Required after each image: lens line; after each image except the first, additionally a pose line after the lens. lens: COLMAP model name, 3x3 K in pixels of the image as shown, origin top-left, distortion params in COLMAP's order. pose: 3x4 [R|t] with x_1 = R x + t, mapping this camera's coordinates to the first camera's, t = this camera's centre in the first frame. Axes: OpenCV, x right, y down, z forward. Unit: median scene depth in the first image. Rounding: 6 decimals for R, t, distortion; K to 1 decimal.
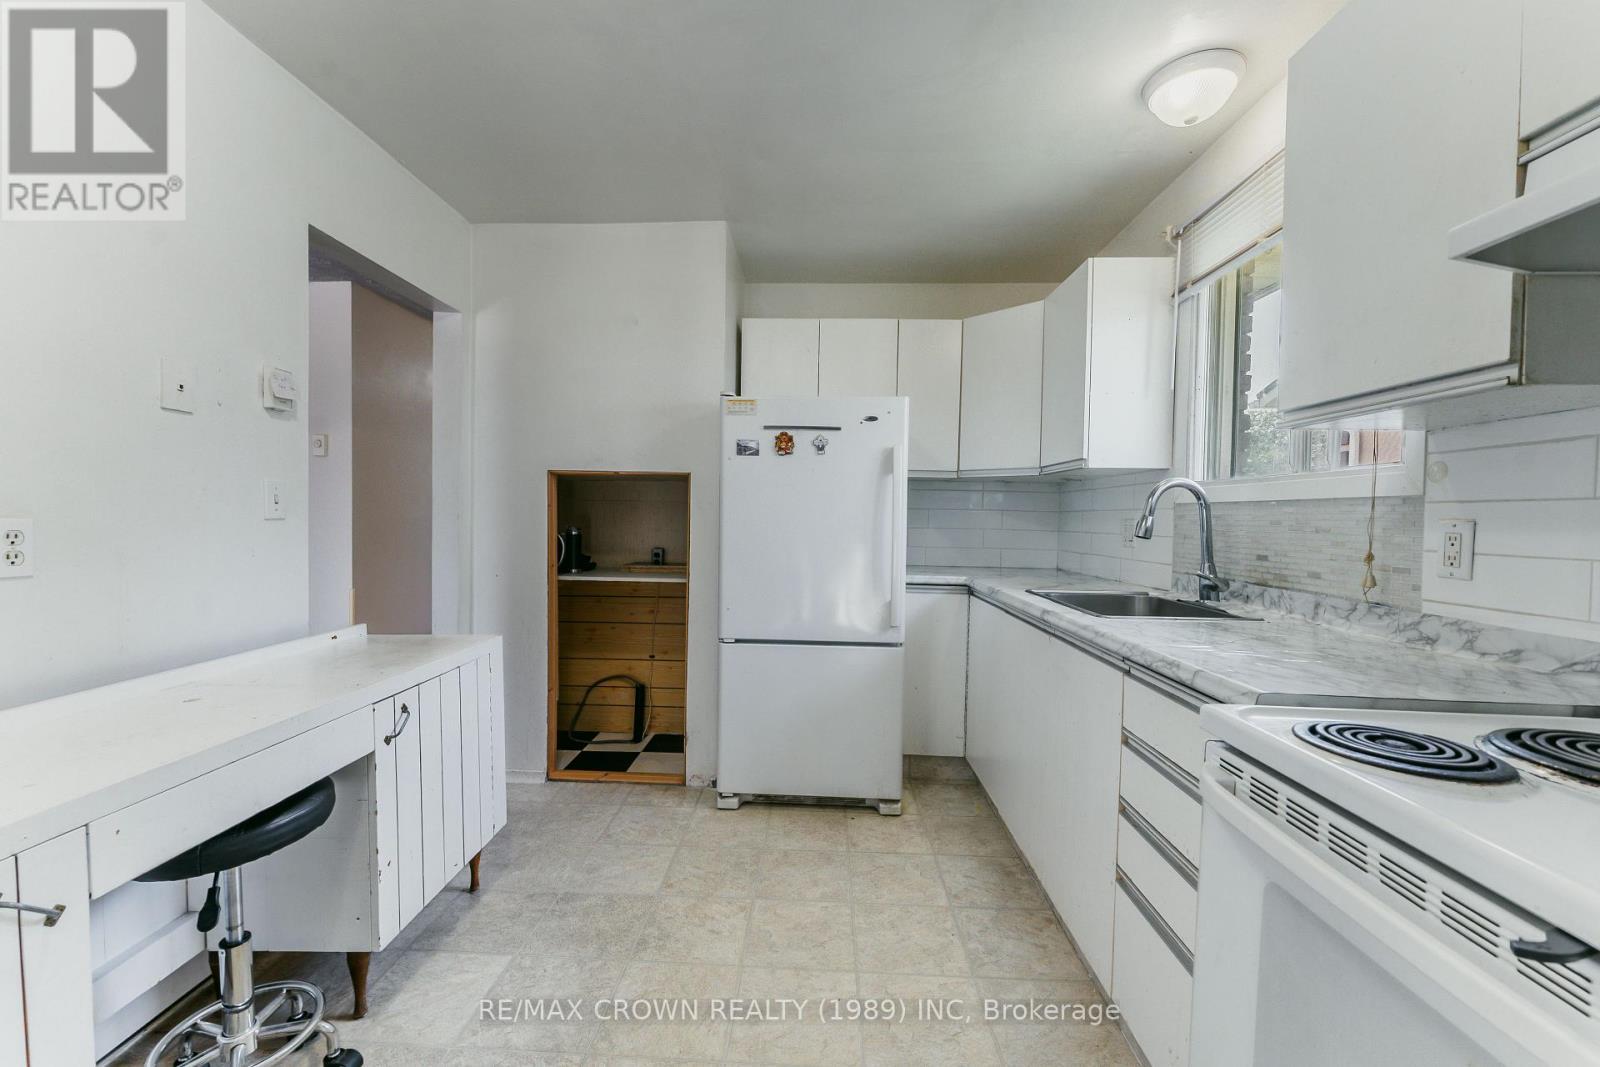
lens RADIAL K [[667.0, 0, 800.0], [0, 667.0, 533.5], [0, 0, 1]] dist [-0.000869, -0.000507]
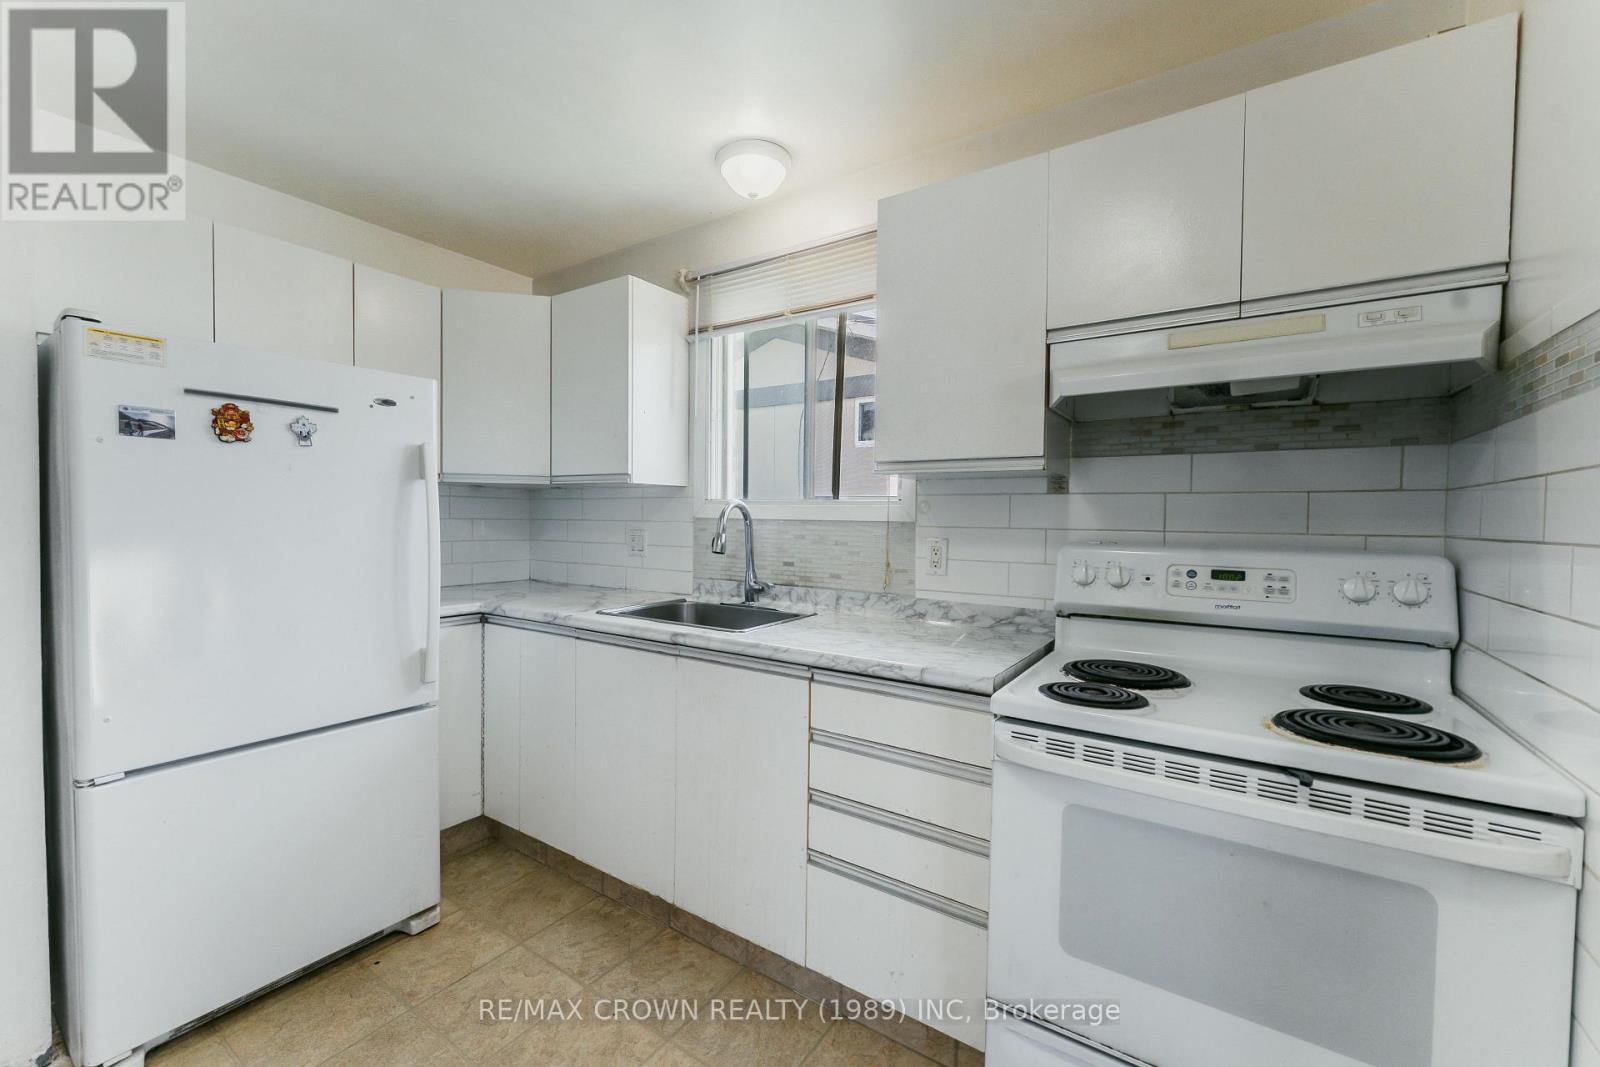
lens RADIAL K [[652.3, 0, 797.1], [0, 652.3, 530.2], [0, 0, 1]] dist [0.001302, -0.000095]
pose [[0.507218, -0.031055, 0.861258, -0.328833], [0.016009, 0.999518, 0.026612, -0.053992], [-0.861669, 0.000290, 0.507471, 0.306000]]
